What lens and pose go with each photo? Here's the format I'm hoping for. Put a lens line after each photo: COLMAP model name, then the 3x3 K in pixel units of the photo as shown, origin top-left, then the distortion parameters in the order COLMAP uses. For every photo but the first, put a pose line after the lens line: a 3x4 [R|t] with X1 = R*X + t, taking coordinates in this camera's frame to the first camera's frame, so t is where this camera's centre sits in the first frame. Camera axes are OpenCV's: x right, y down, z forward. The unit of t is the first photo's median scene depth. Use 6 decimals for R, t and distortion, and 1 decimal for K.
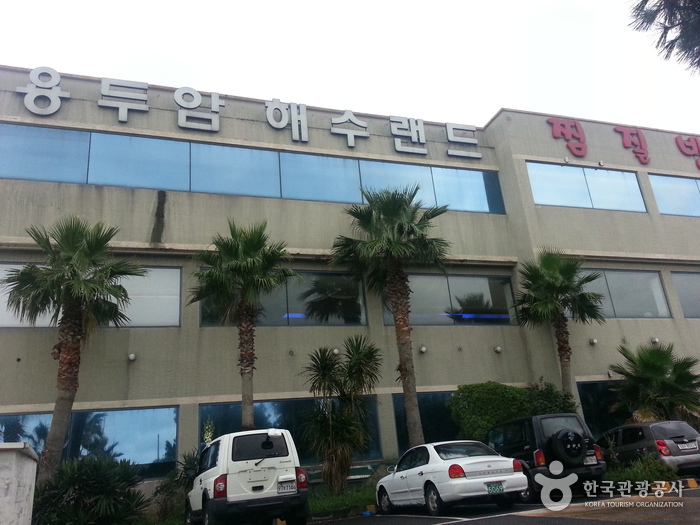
lens RADIAL K [[547.1, 0, 350.0], [0, 547.1, 262.5], [0, 0, 1]] dist [0.141529, -0.233713]
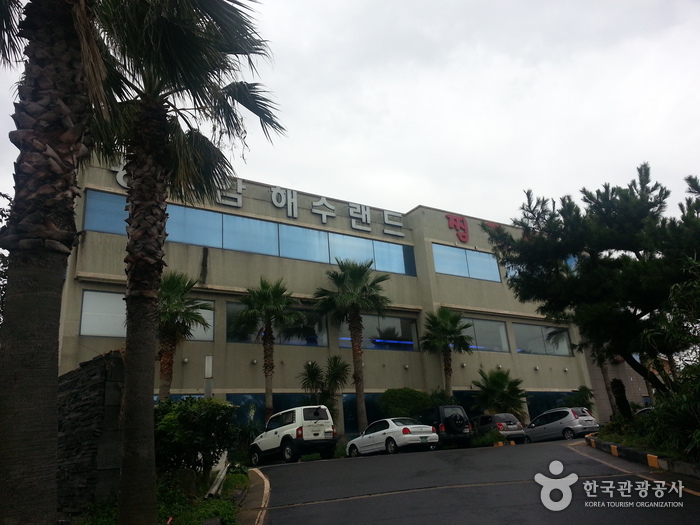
lens RADIAL K [[547.1, 0, 350.0], [0, 547.1, 262.5], [0, 0, 1]] dist [0.141529, -0.233713]
pose [[0.968350, 0.097698, 0.229681, -0.273729], [-0.094896, 0.995216, -0.023242, -0.083992], [-0.230853, 0.000711, 0.972988, -0.464885]]
